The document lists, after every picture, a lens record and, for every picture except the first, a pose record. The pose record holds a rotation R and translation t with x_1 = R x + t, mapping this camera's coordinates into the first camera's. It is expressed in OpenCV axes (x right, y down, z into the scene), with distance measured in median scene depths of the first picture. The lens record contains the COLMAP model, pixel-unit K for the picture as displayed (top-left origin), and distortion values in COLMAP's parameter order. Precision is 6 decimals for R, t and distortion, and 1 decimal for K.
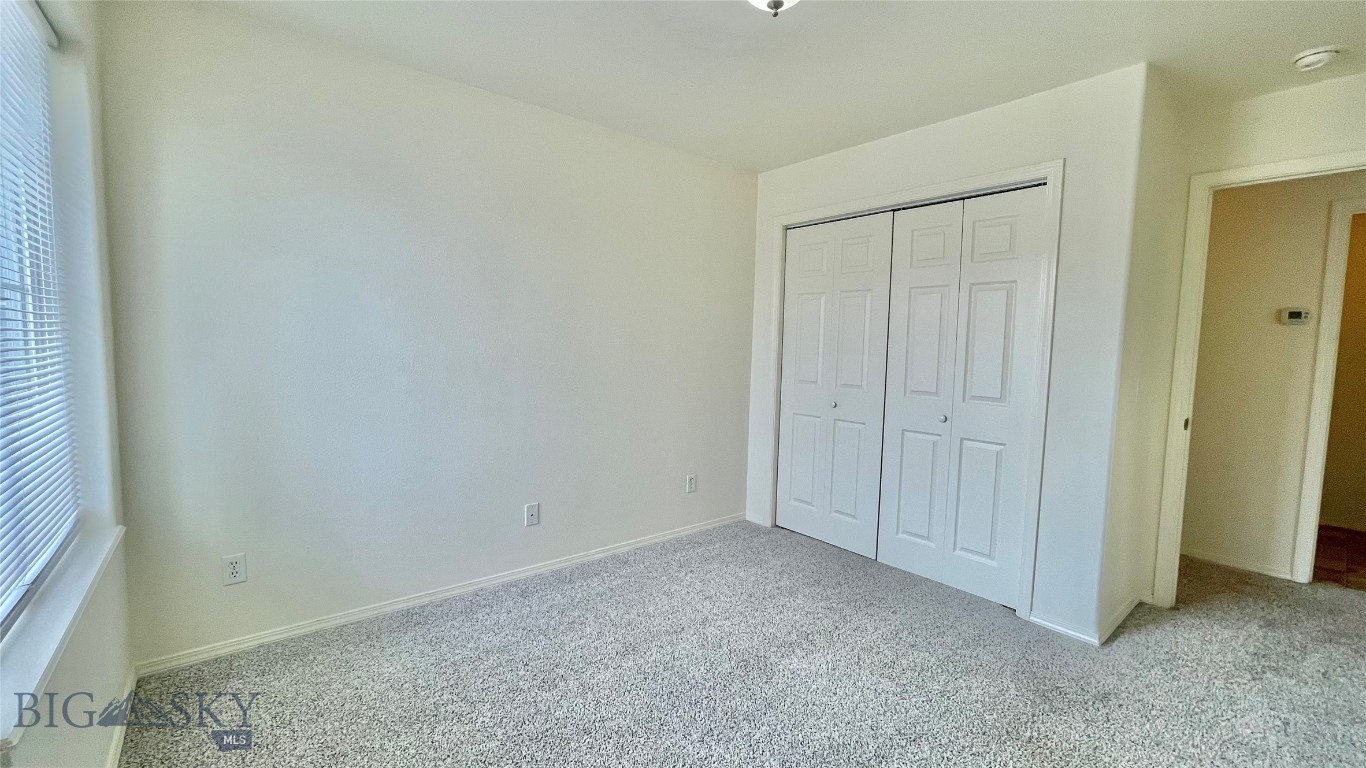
lens RADIAL K [[553.7, 0, 683.0], [0, 553.7, 384.0], [0, 0, 1]] dist [-0.001131, -0.000022]
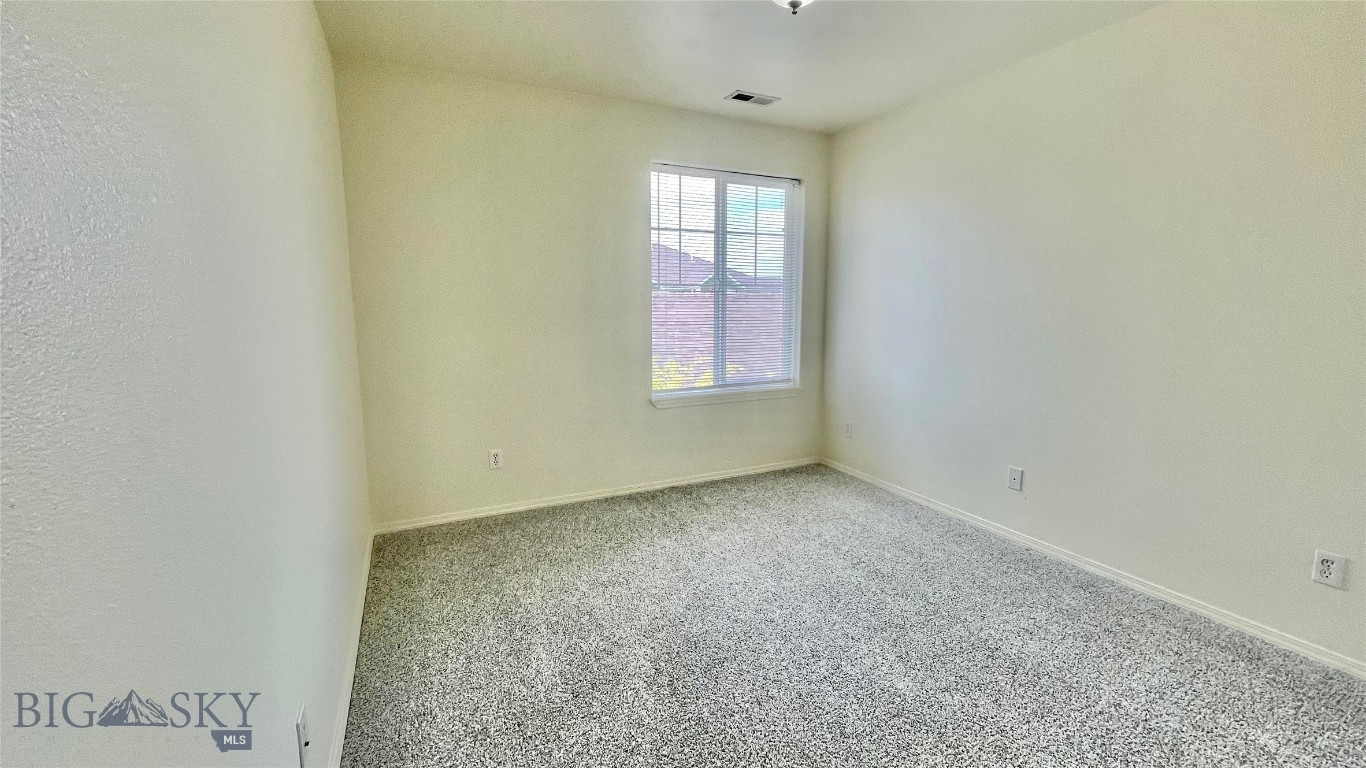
lens RADIAL K [[553.7, 0, 683.0], [0, 553.7, 384.0], [0, 0, 1]] dist [-0.001131, -0.000022]
pose [[-0.233524, 0.128240, -0.963857, 0.814346], [-0.069868, 0.986490, 0.148179, -0.032605], [0.969838, 0.101946, -0.221410, 0.657749]]
